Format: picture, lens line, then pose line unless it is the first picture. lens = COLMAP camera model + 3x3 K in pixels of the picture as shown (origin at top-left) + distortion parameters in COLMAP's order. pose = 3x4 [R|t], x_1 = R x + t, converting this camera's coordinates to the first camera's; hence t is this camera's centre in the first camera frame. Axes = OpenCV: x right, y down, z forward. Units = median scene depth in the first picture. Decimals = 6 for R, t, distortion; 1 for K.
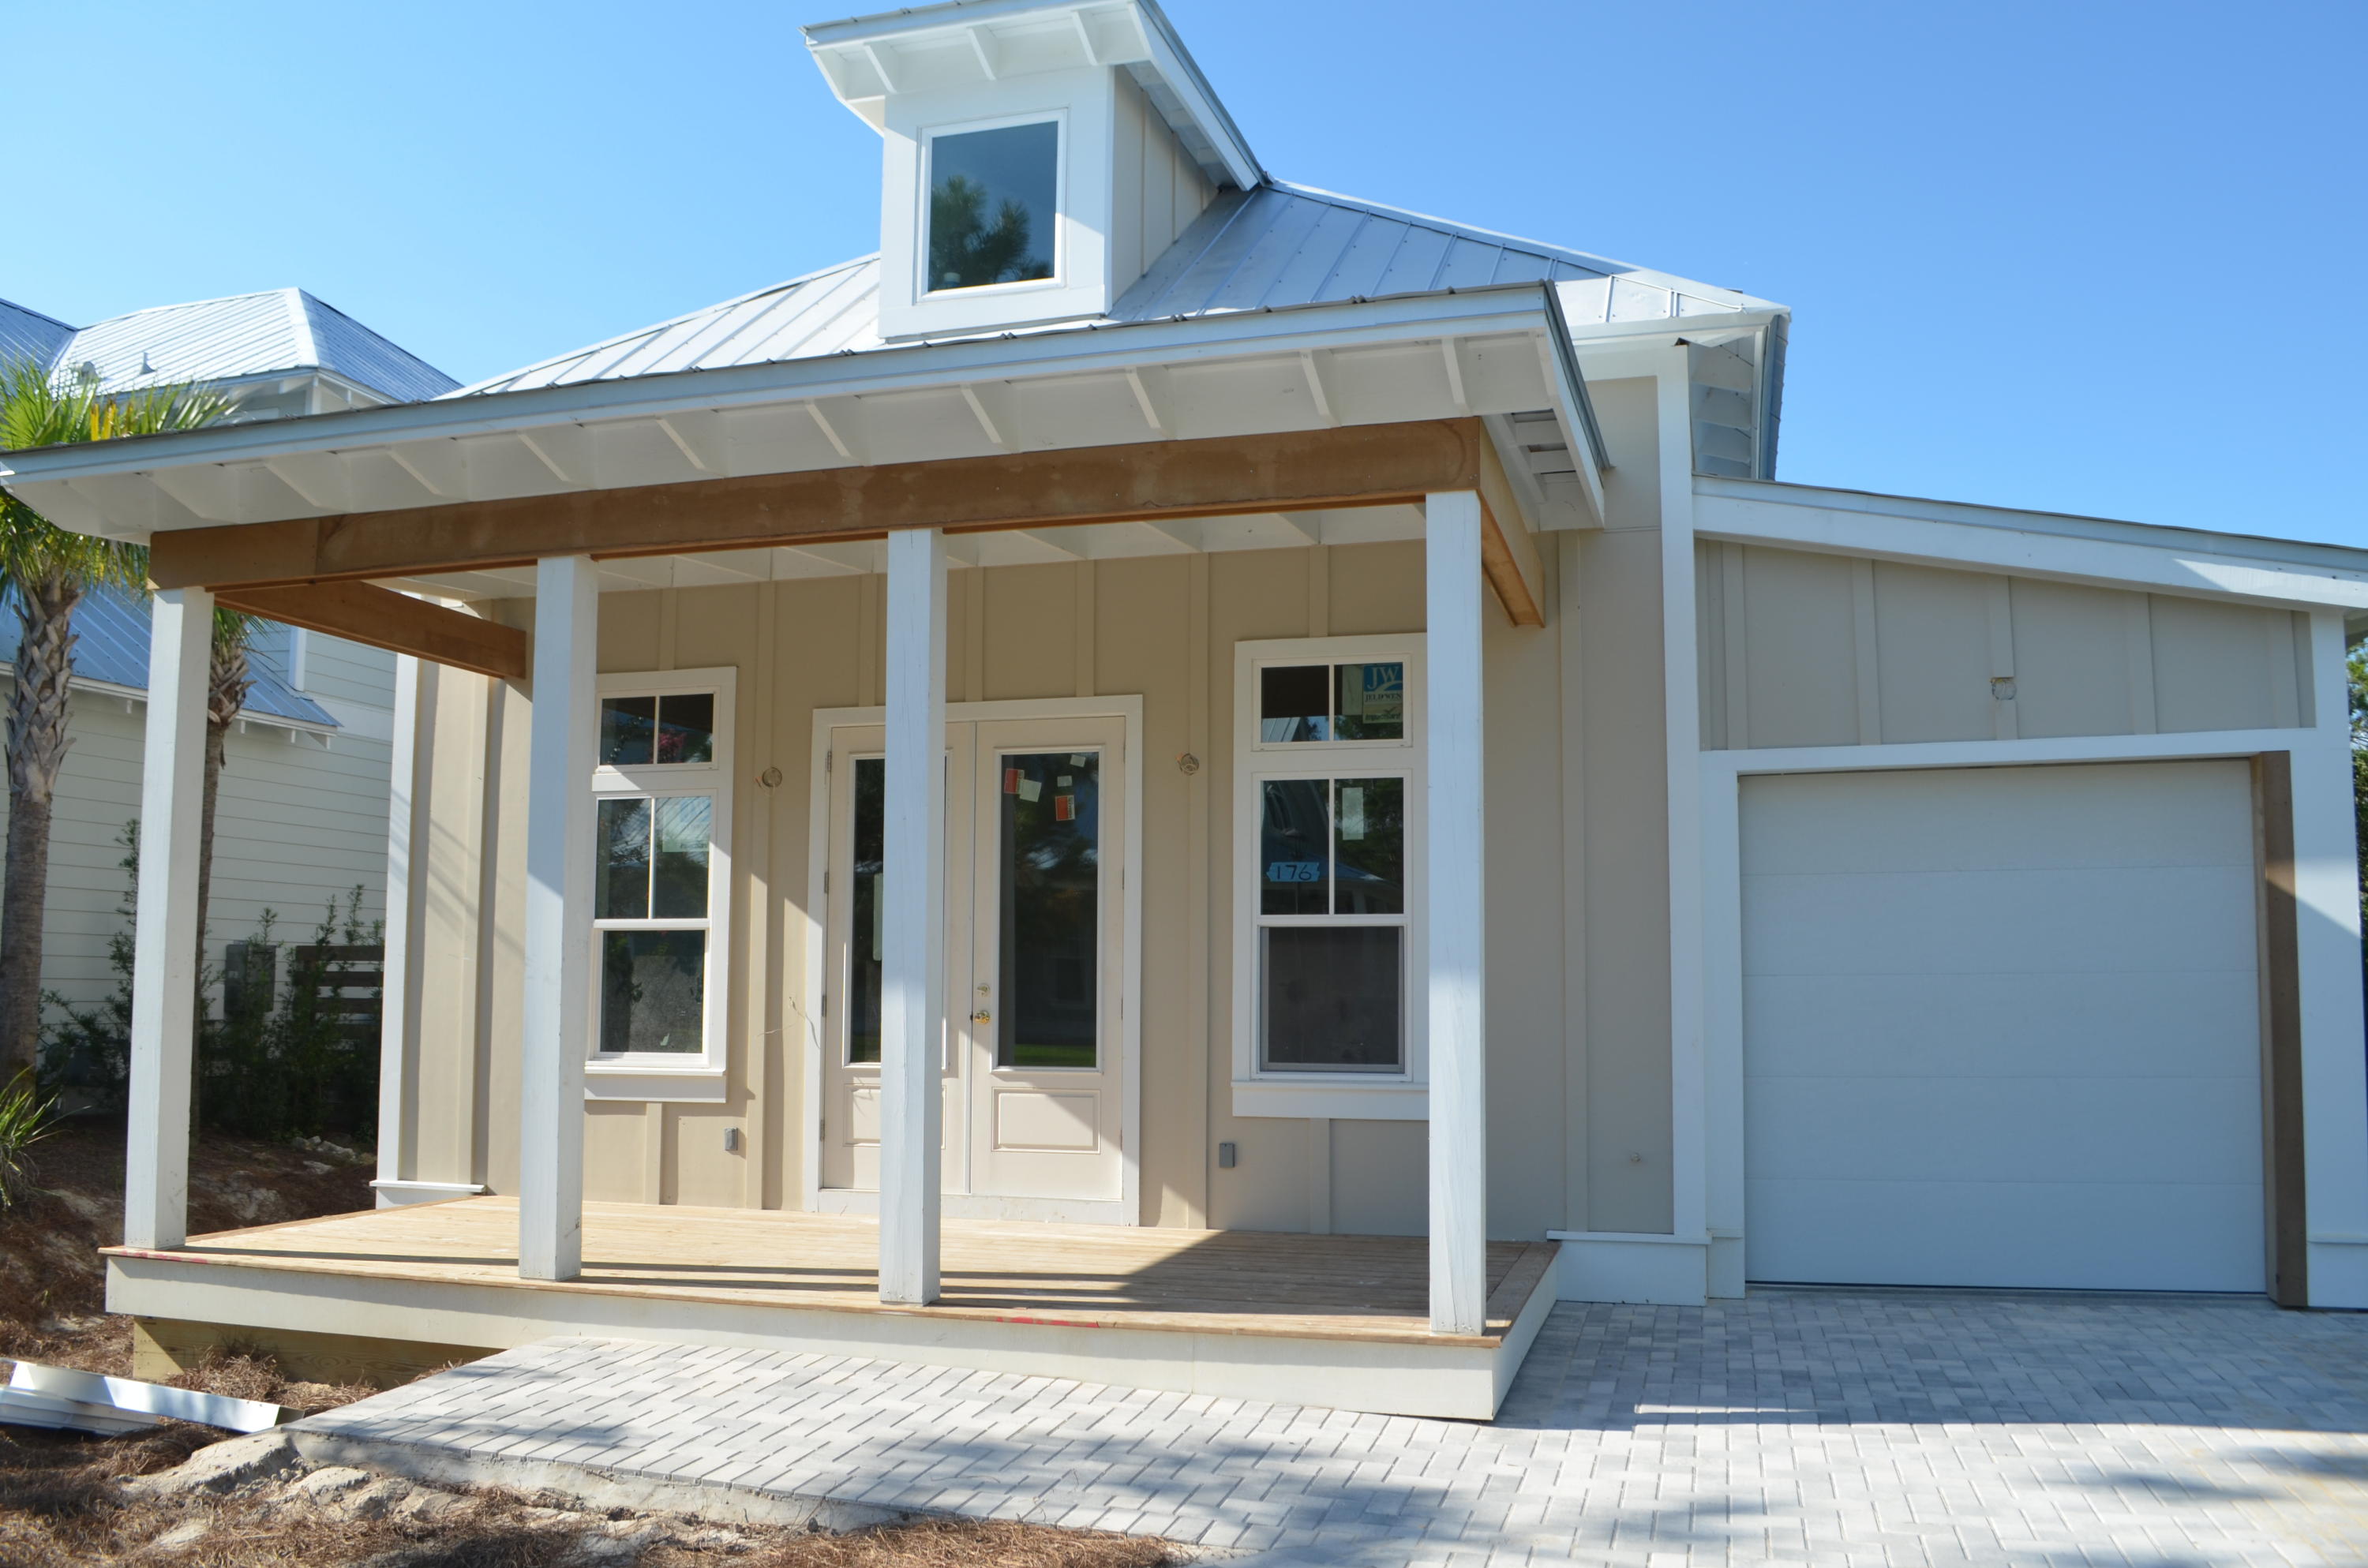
lens RADIAL K [[1873.8, 0, 1184.7], [0, 1873.8, 814.8], [0, 0, 1]] dist [-0.067697, 0.006810]
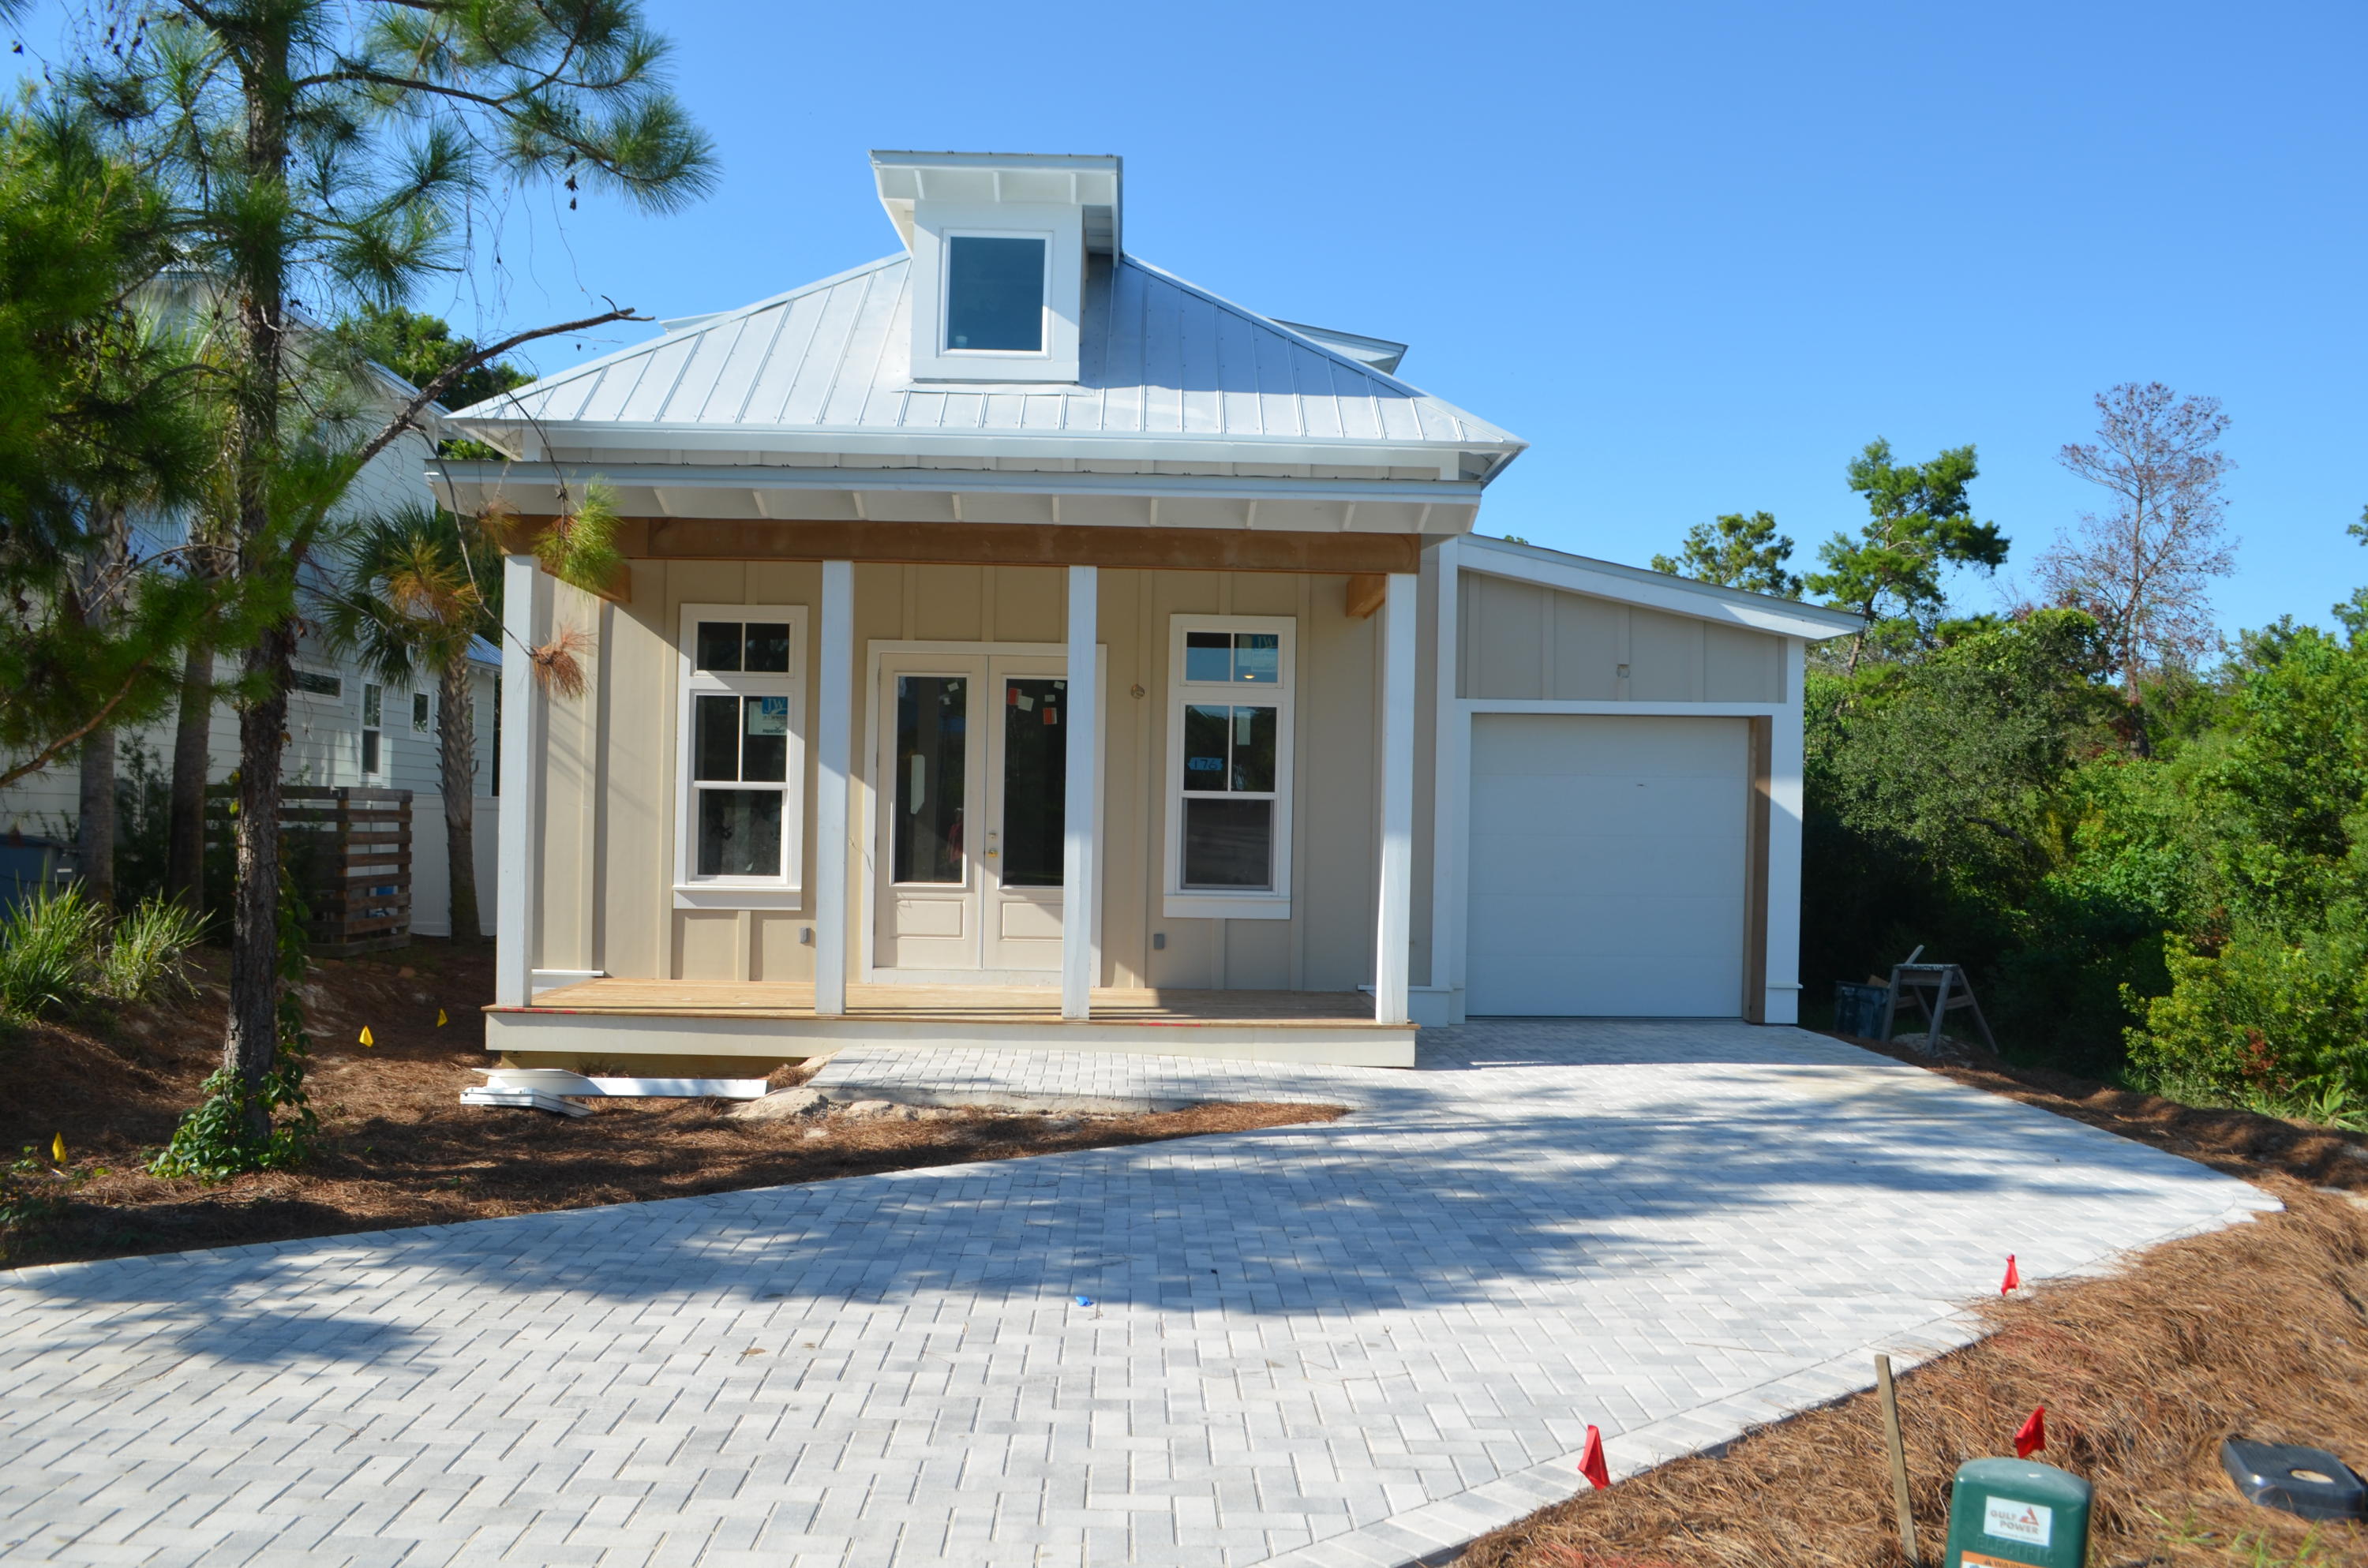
lens RADIAL K [[1873.8, 0, 1184.7], [0, 1873.8, 814.8], [0, 0, 1]] dist [-0.067697, 0.006810]
pose [[0.952797, 0.017167, 0.303121, -0.434363], [-0.043583, 0.995793, 0.080598, -0.052945], [-0.300462, -0.090004, 0.949538, -0.496511]]
